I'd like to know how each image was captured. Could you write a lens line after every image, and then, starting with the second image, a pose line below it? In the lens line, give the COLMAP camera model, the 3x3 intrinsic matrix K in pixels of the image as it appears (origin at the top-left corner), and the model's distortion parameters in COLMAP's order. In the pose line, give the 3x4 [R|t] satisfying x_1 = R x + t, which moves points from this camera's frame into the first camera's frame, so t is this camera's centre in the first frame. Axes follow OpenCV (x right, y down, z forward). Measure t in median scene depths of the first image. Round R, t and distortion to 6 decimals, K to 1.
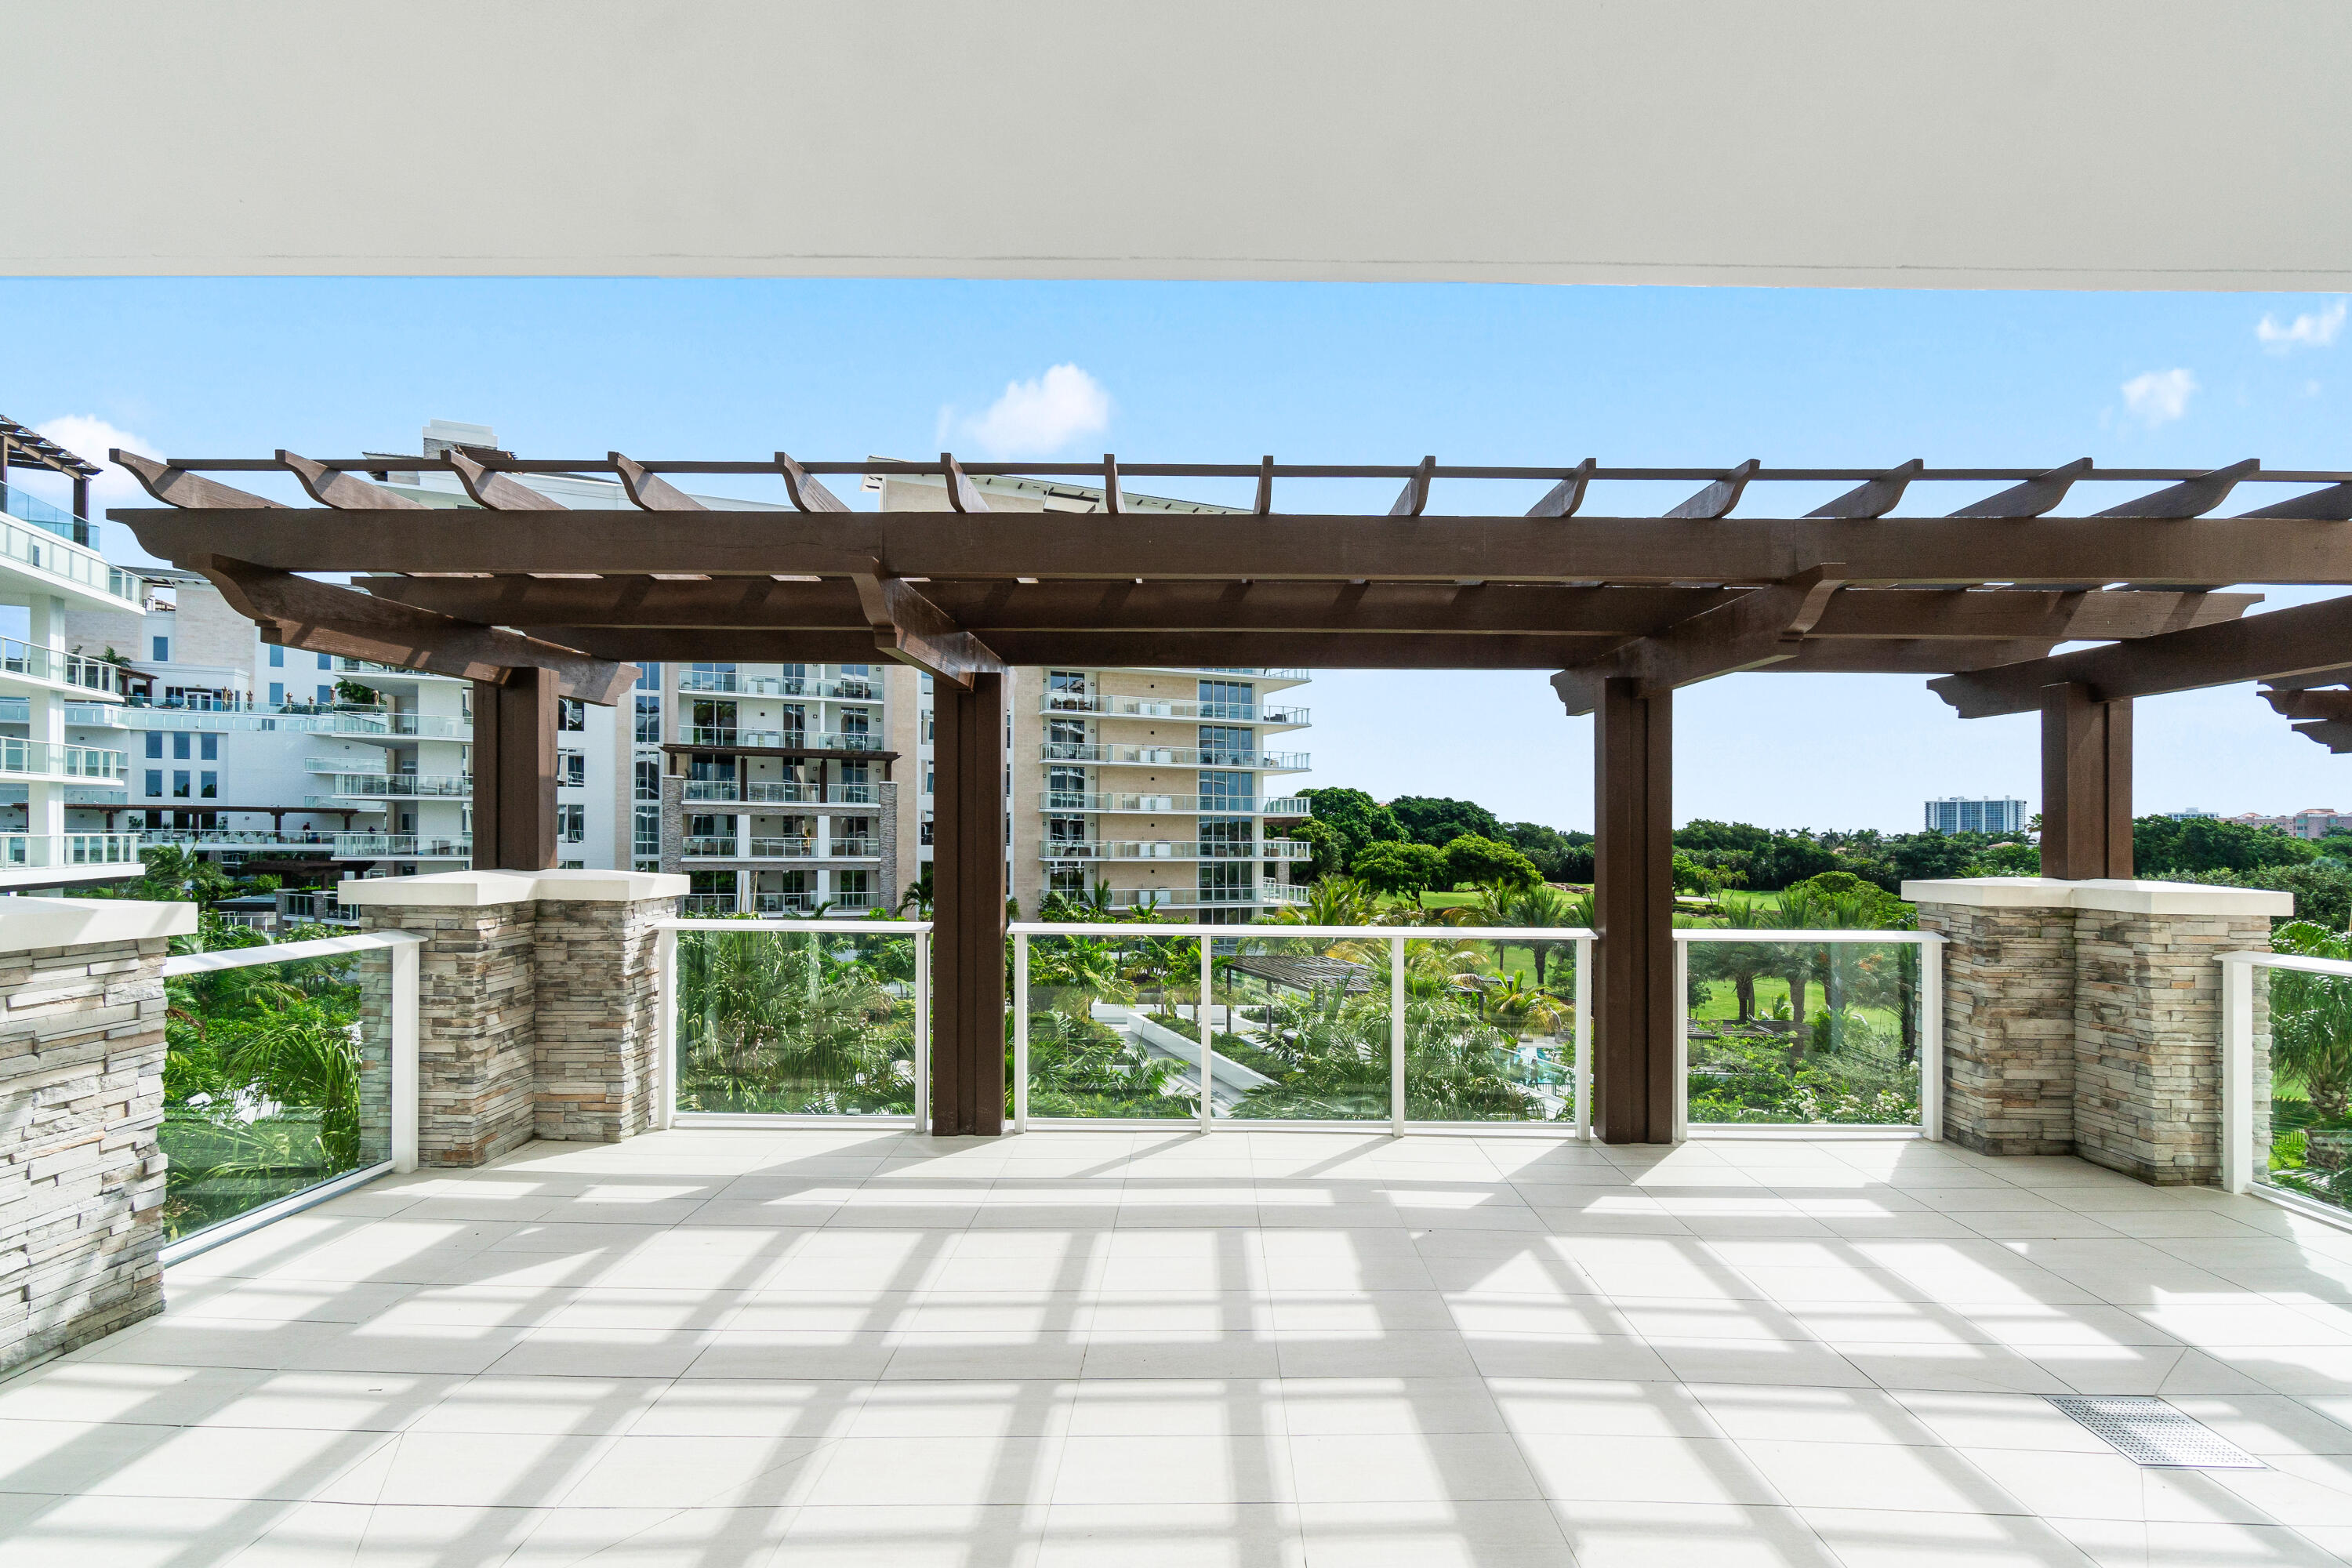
lens RADIAL K [[1079.6, 0, 1200.2], [0, 1079.6, 843.9], [0, 0, 1]] dist [-0.018540, 0.004109]
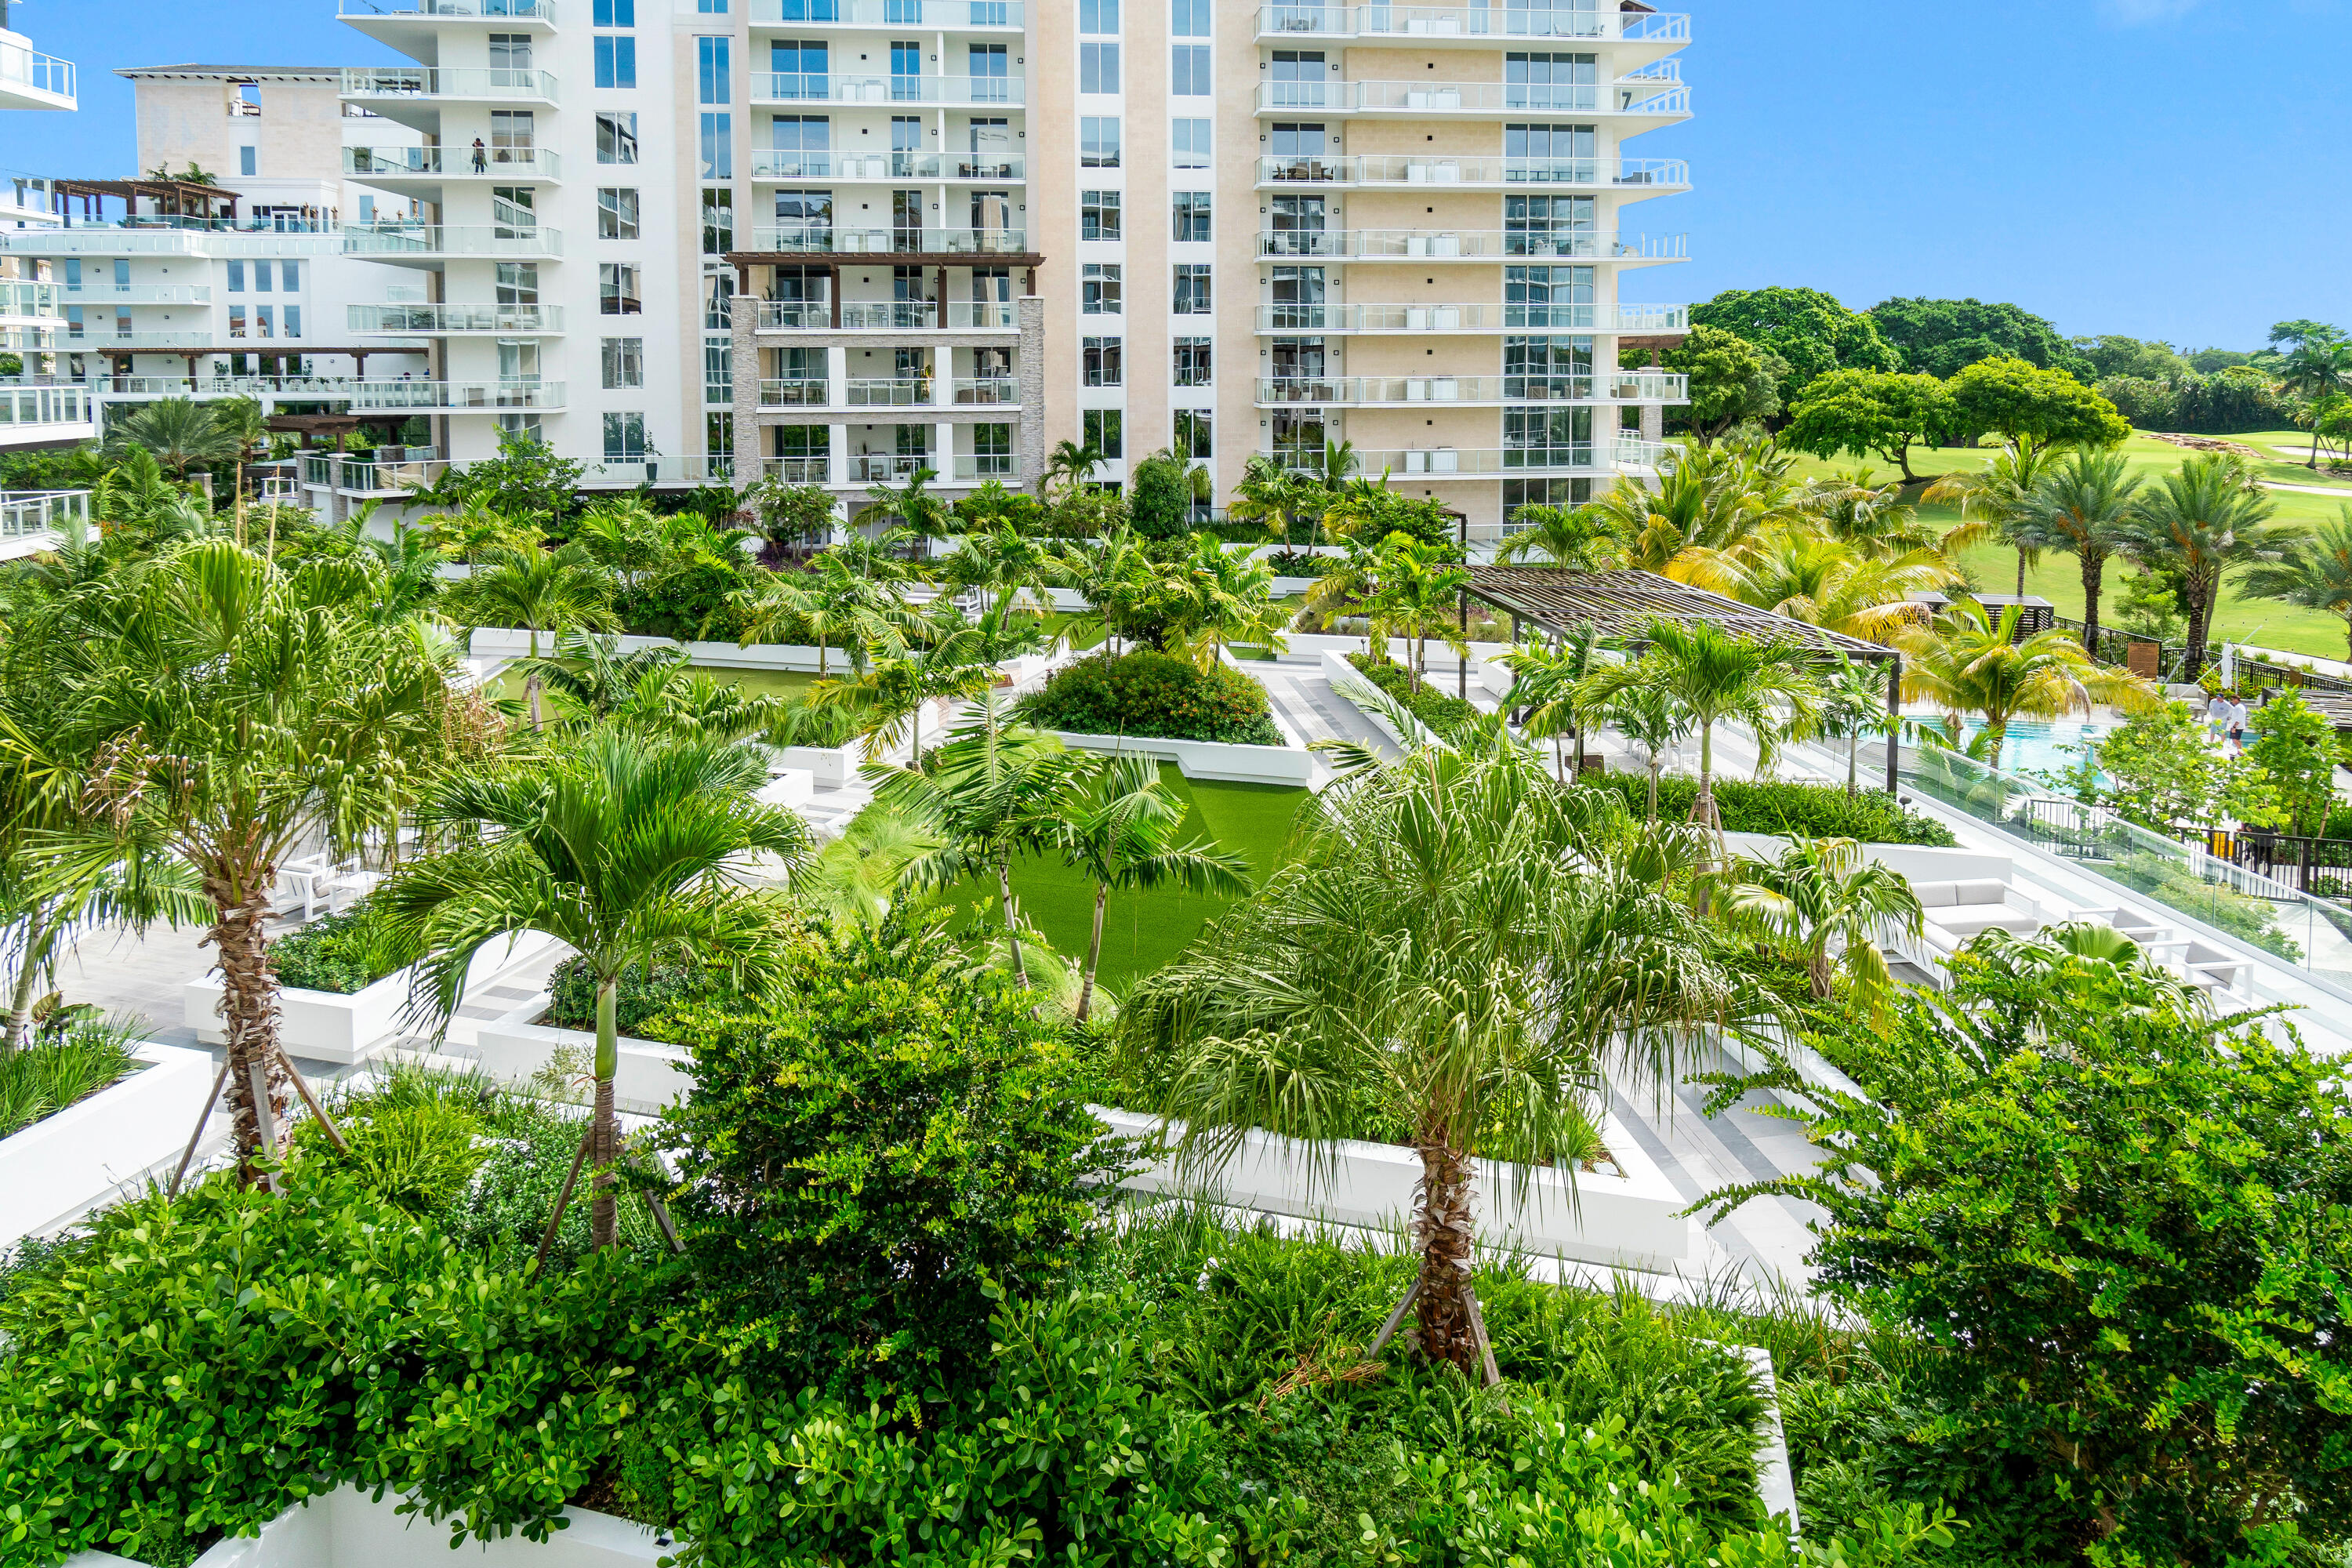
lens RADIAL K [[1510.5, 0, 1141.3], [0, 1510.5, 464.4], [0, 0, 1]] dist [-0.023225, 0.001482]
pose [[0.958218, 0.004898, -0.285998, 0.072175], [0.011657, 0.998354, 0.056152, -0.003556], [0.285803, -0.057140, 0.956583, 0.104403]]
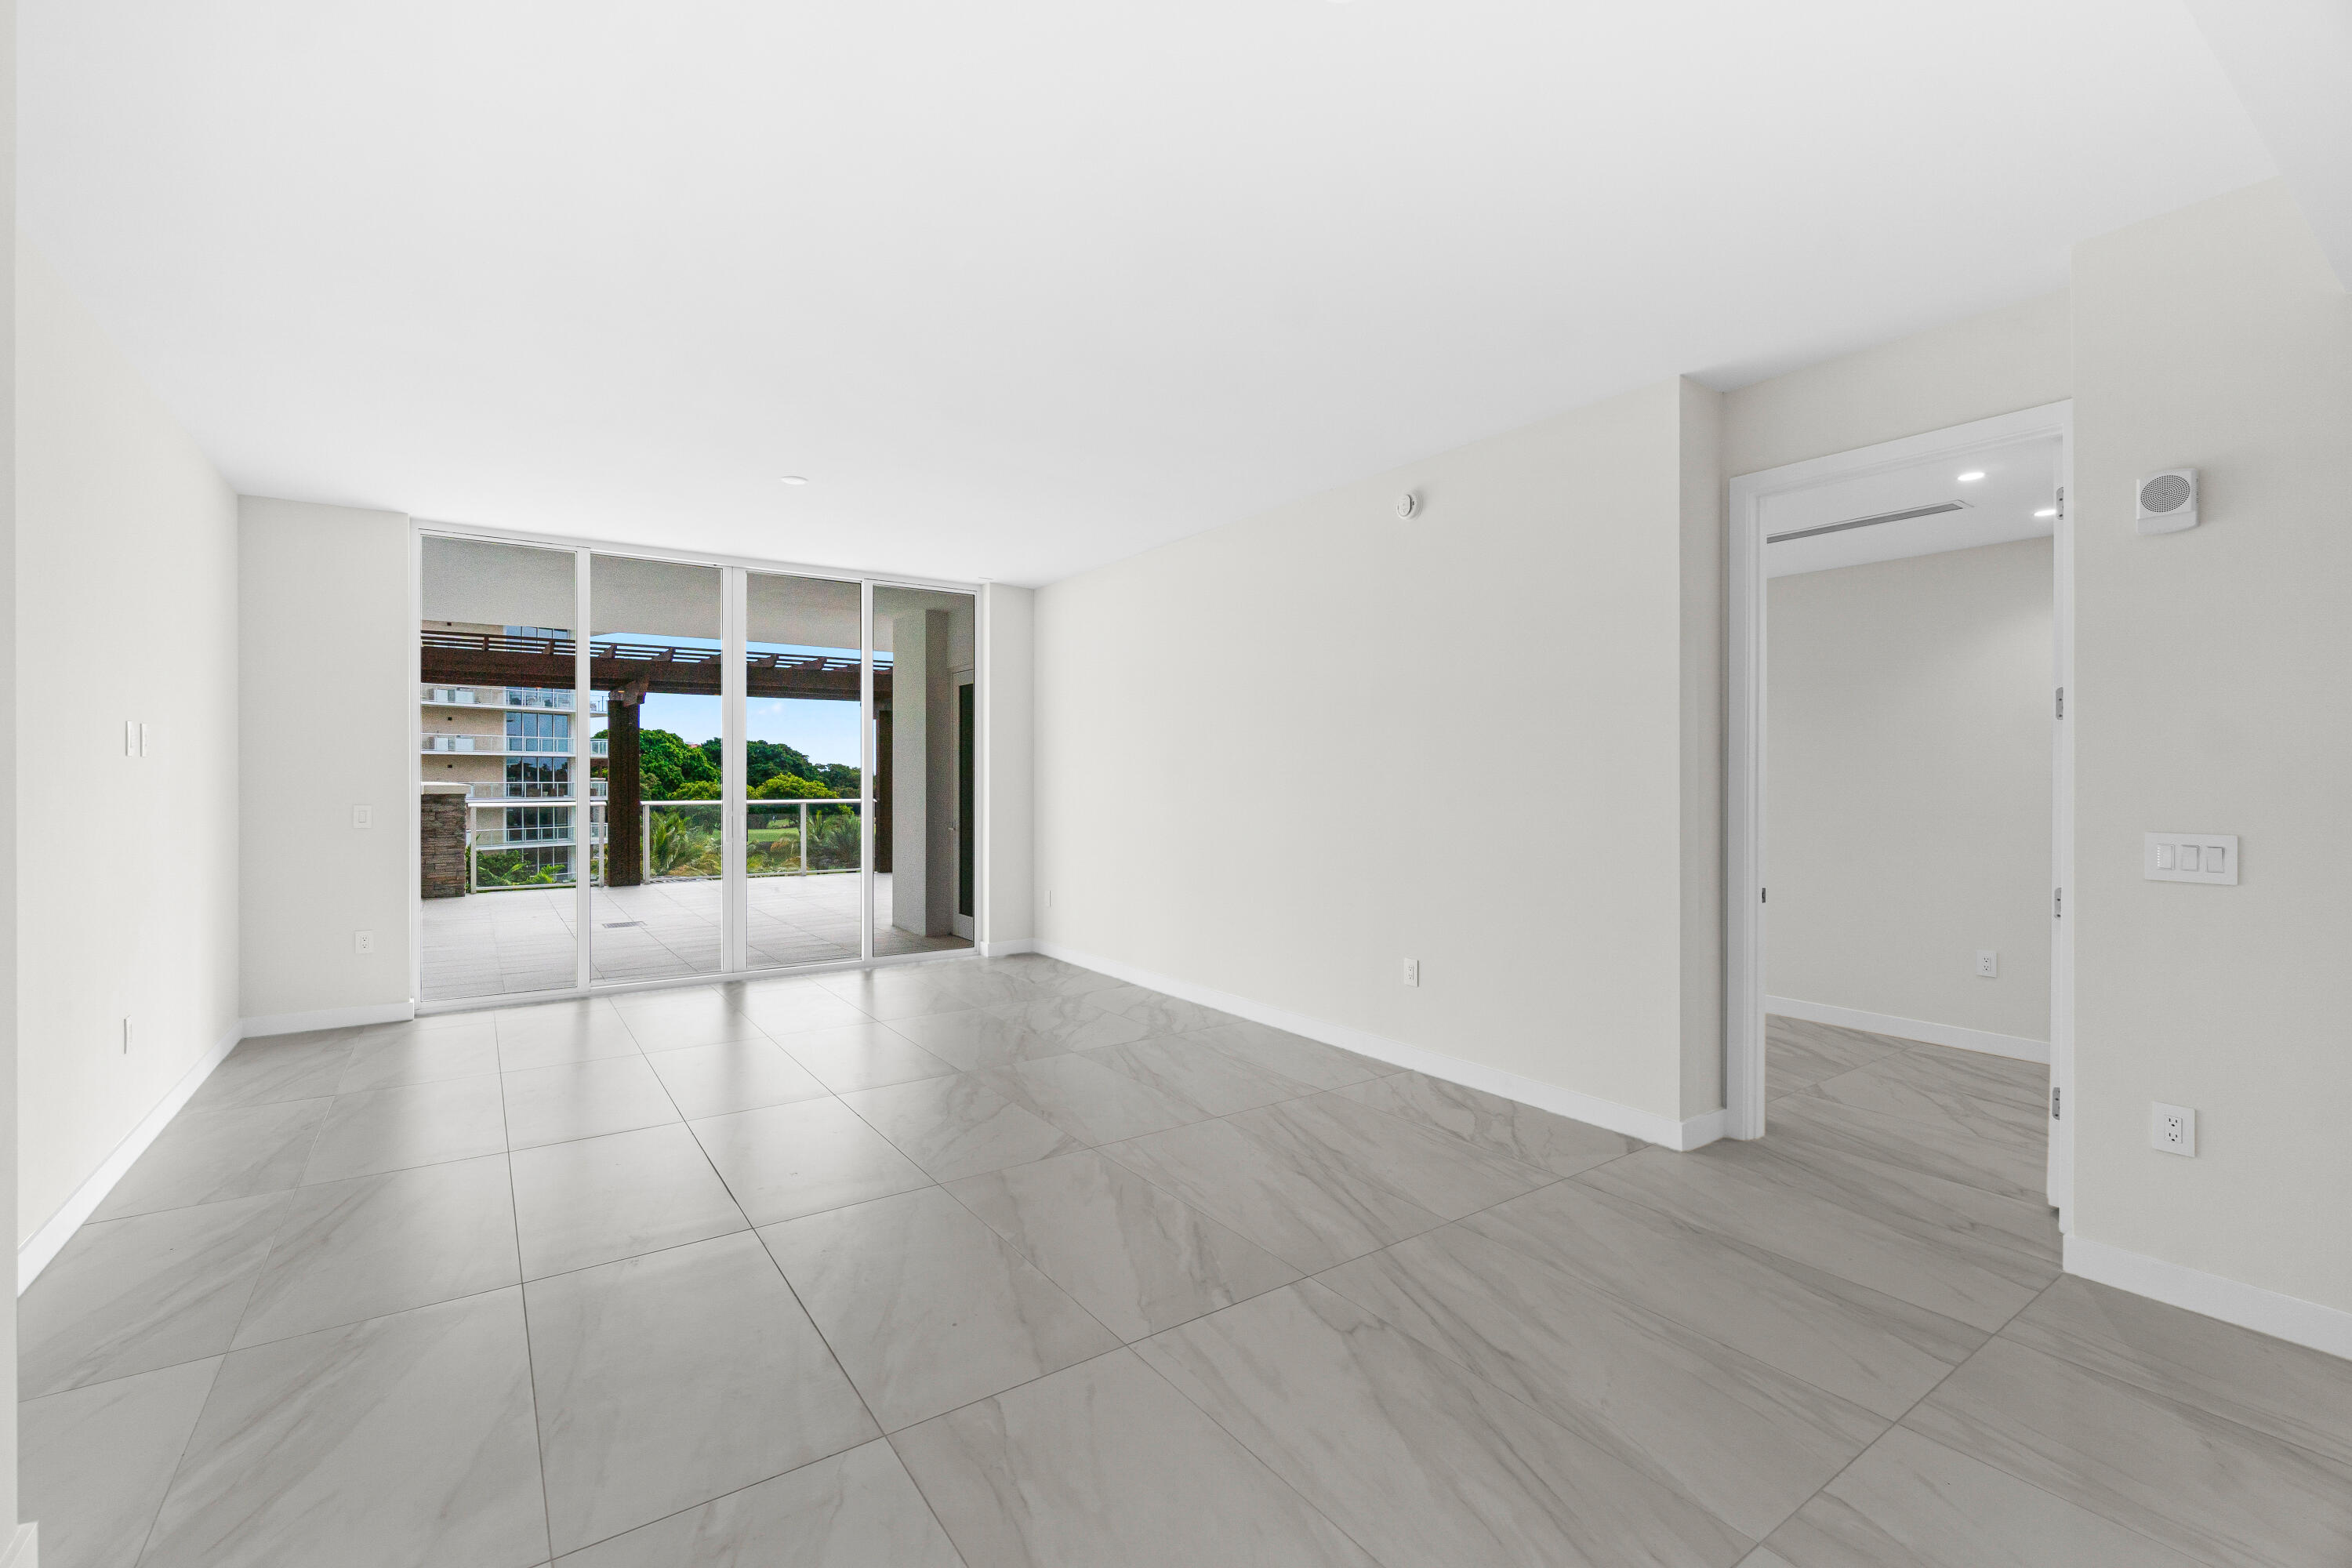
lens RADIAL K [[1029.0, 0, 1186.0], [0, 1029.0, 779.0], [0, 0, 1]] dist [-0.011948, 0.003773]
pose [[0.813504, -0.010928, 0.581457, -0.056943], [0.013605, 0.999907, -0.000243, 0.004377], [-0.581401, 0.008108, 0.813577, -0.179437]]
